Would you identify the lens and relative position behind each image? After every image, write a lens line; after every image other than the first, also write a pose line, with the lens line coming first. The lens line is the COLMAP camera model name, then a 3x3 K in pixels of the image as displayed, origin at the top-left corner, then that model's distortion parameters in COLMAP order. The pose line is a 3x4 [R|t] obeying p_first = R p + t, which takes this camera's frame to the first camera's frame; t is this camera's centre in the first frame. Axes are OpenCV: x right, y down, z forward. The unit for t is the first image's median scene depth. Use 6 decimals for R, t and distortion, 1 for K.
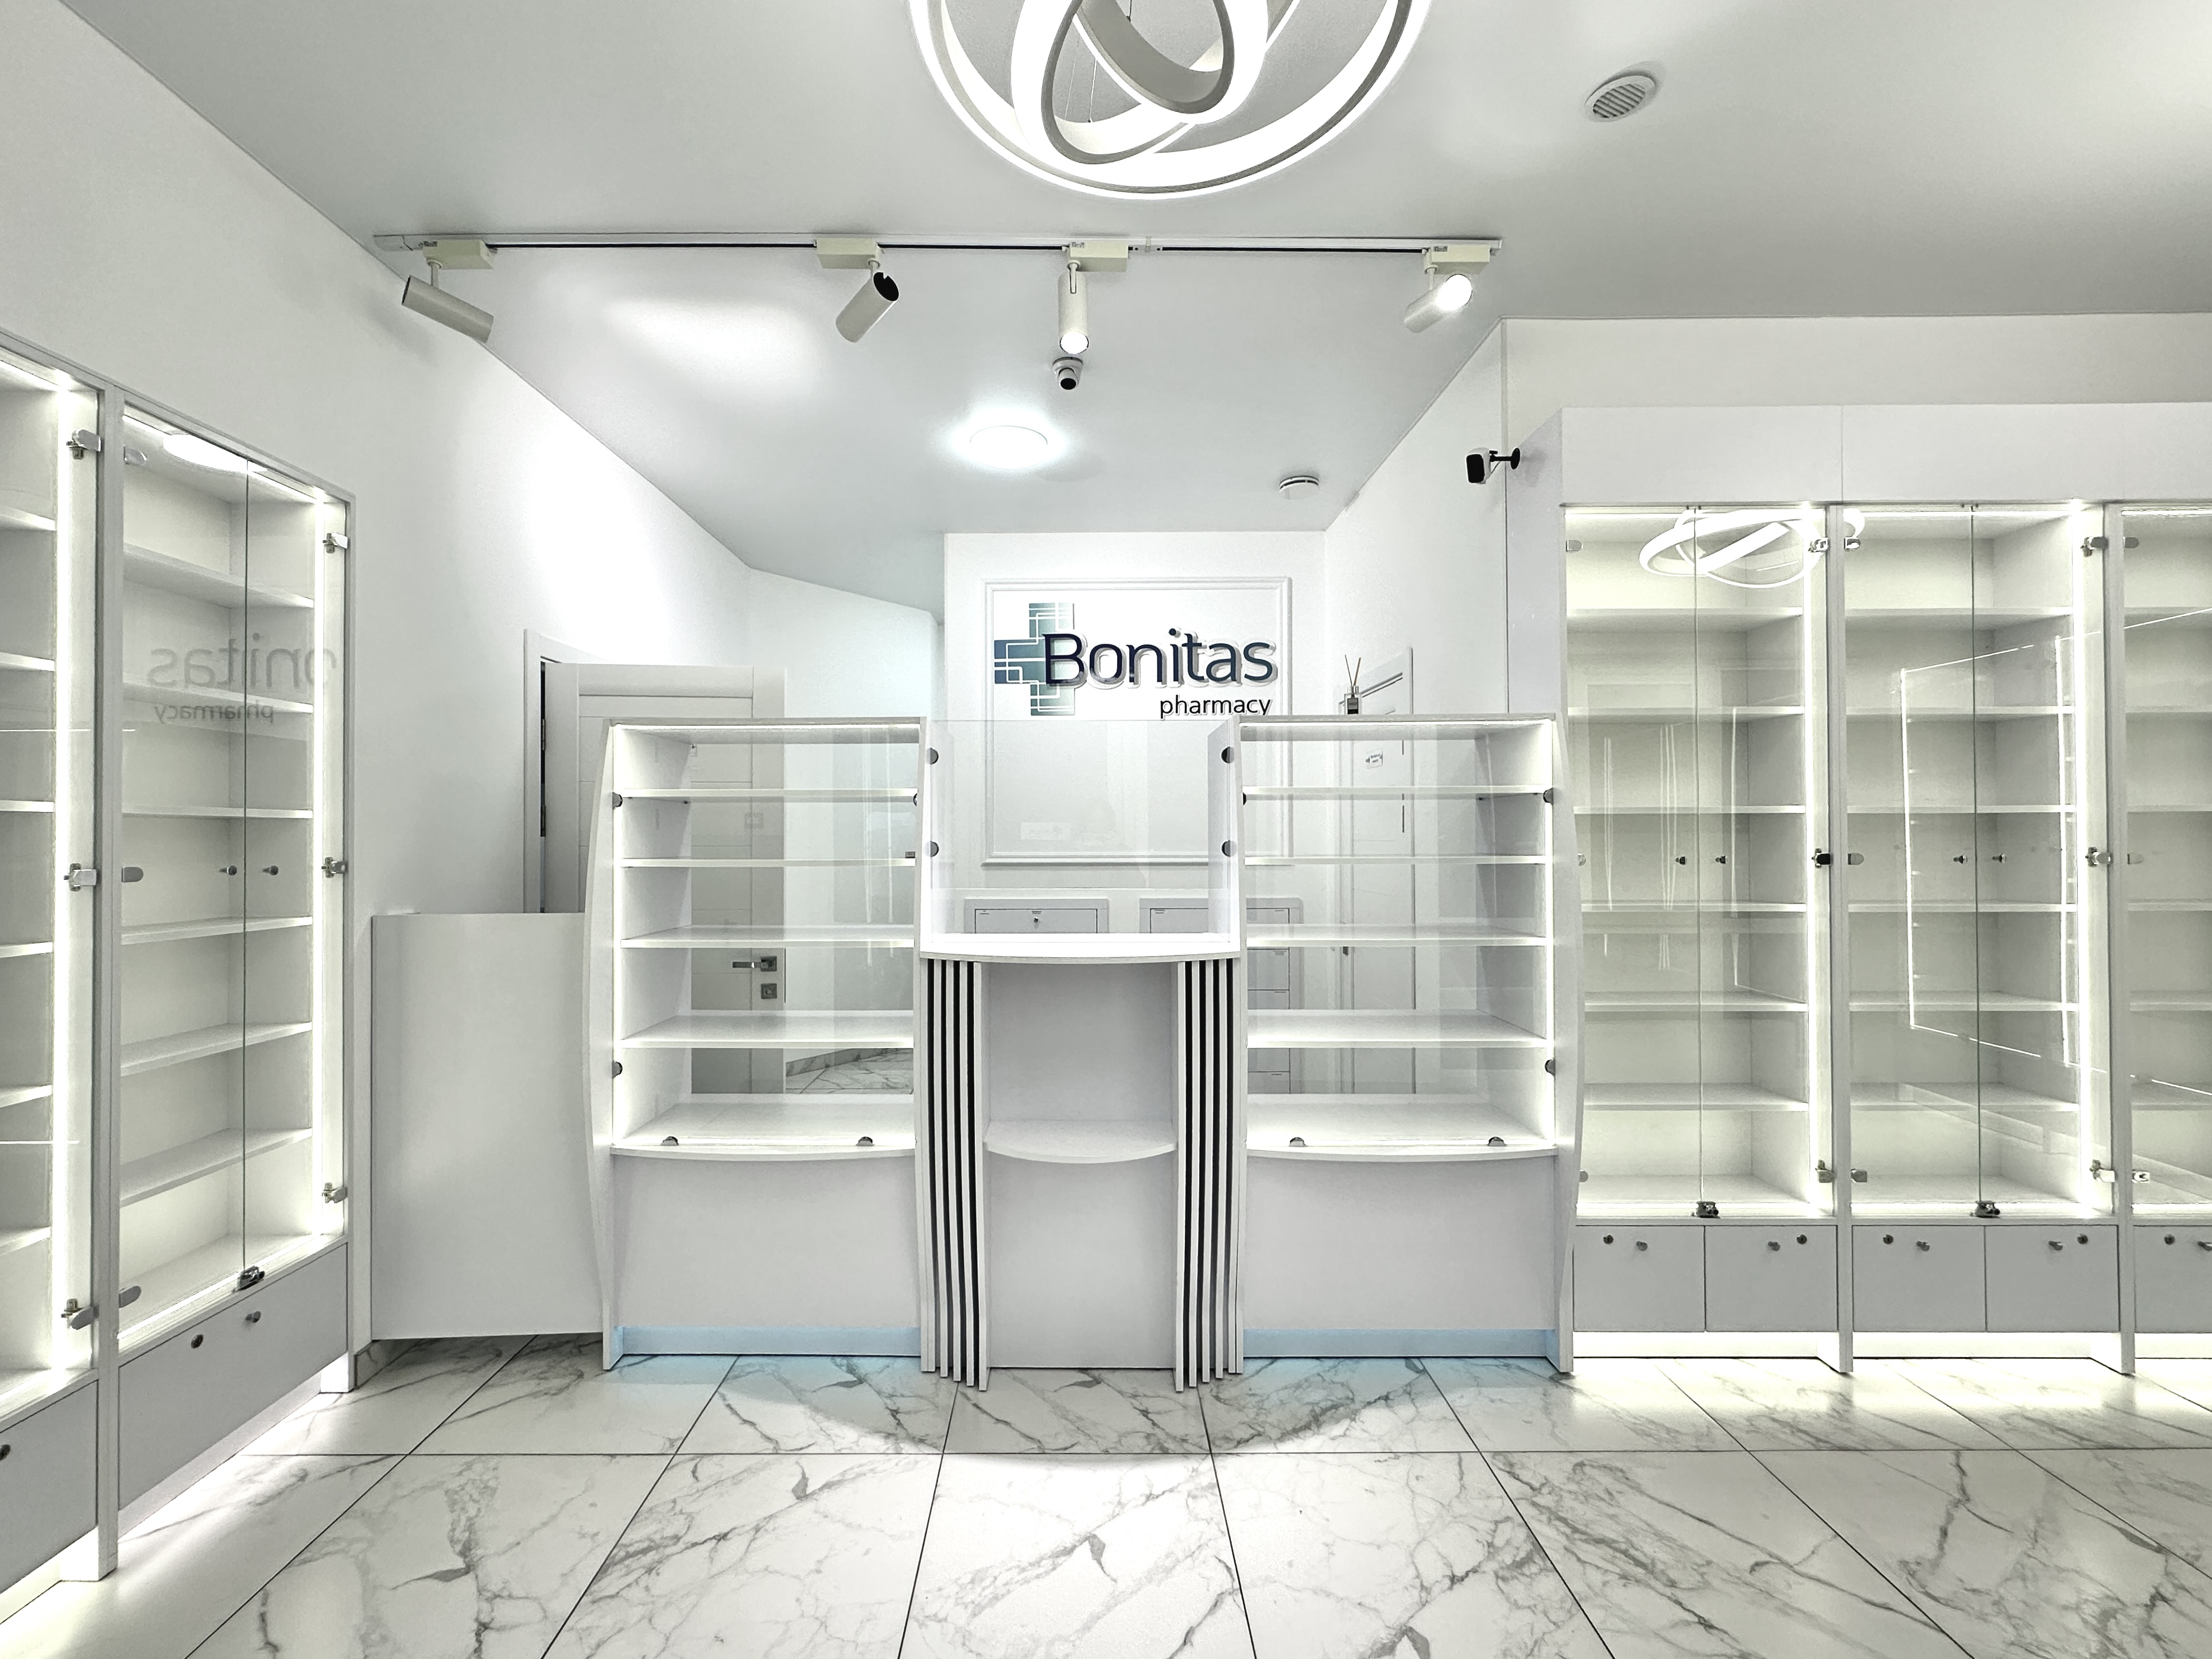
lens RADIAL K [[932.2, 0, 1098.6], [0, 932.2, 825.3], [0, 0, 1]] dist [0.000855, 0.000067]
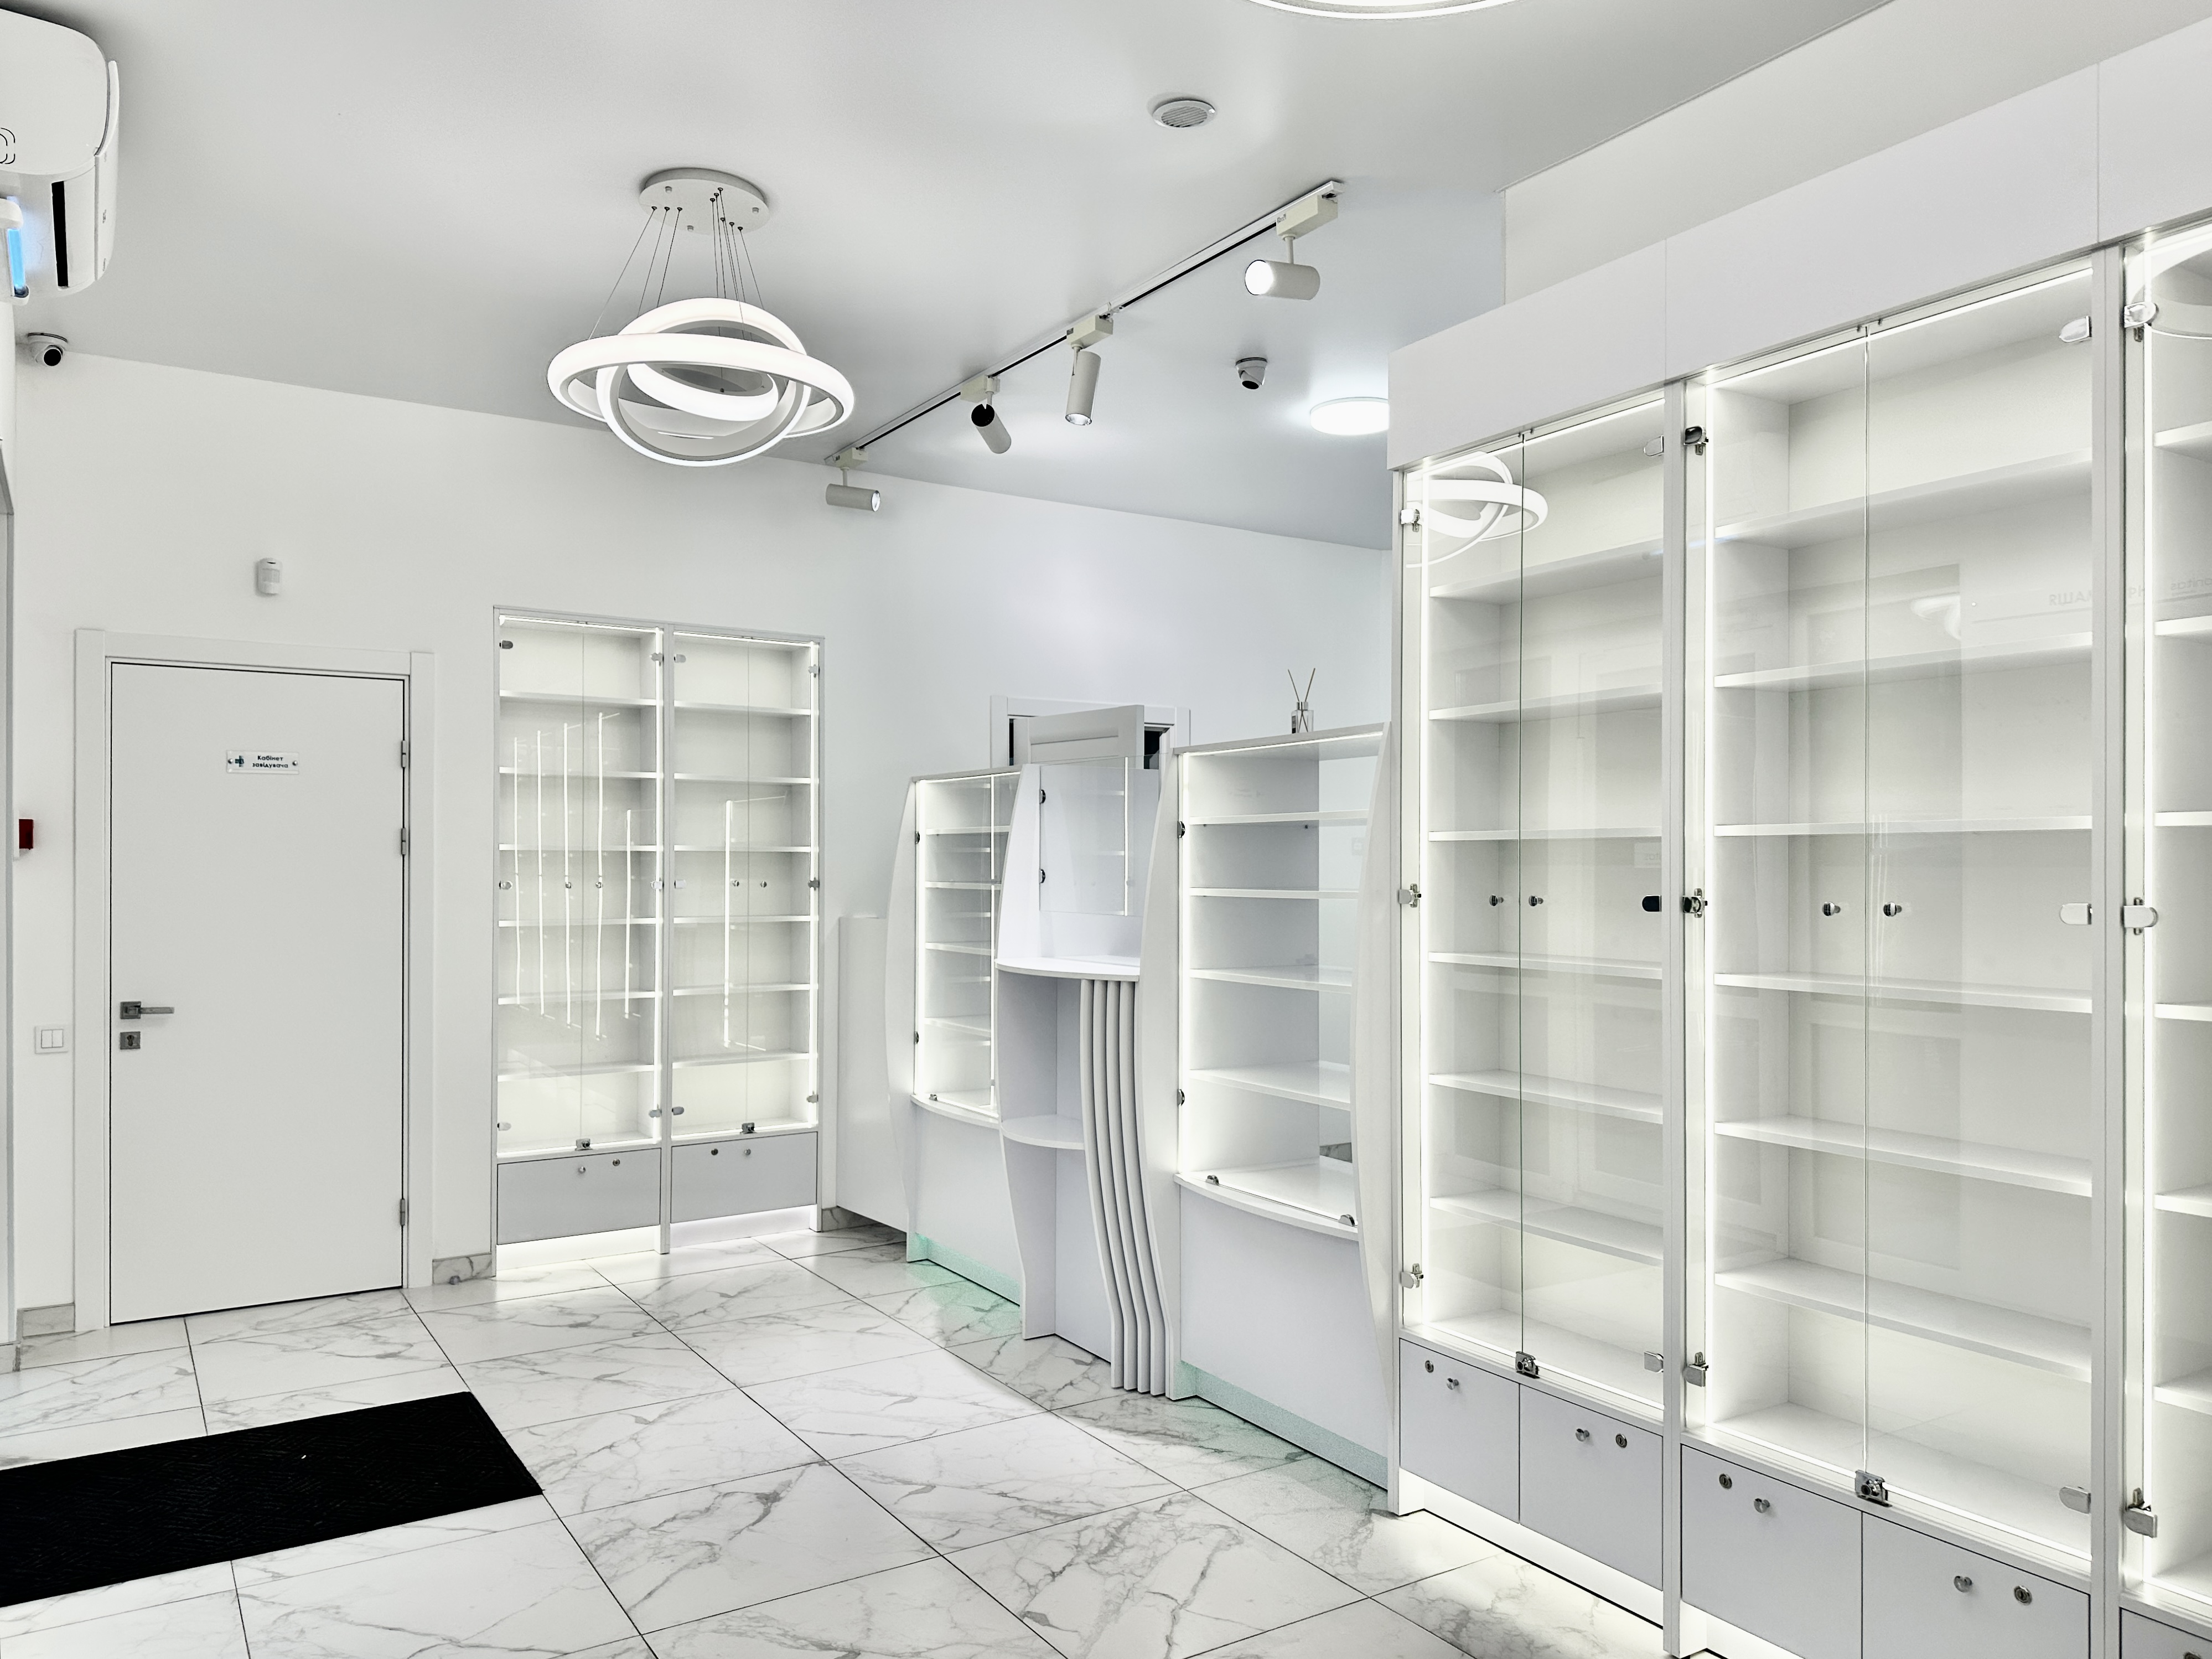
lens RADIAL K [[1575.0, 0, 1104.2], [0, 1575.0, 860.2], [0, 0, 1]] dist [0.096858, -0.049861]
pose [[0.531862, -0.000338, -0.846831, 1.124370], [0.002497, 0.999996, 0.001169, 0.003315], [0.846828, -0.002736, 0.531861, 0.020316]]
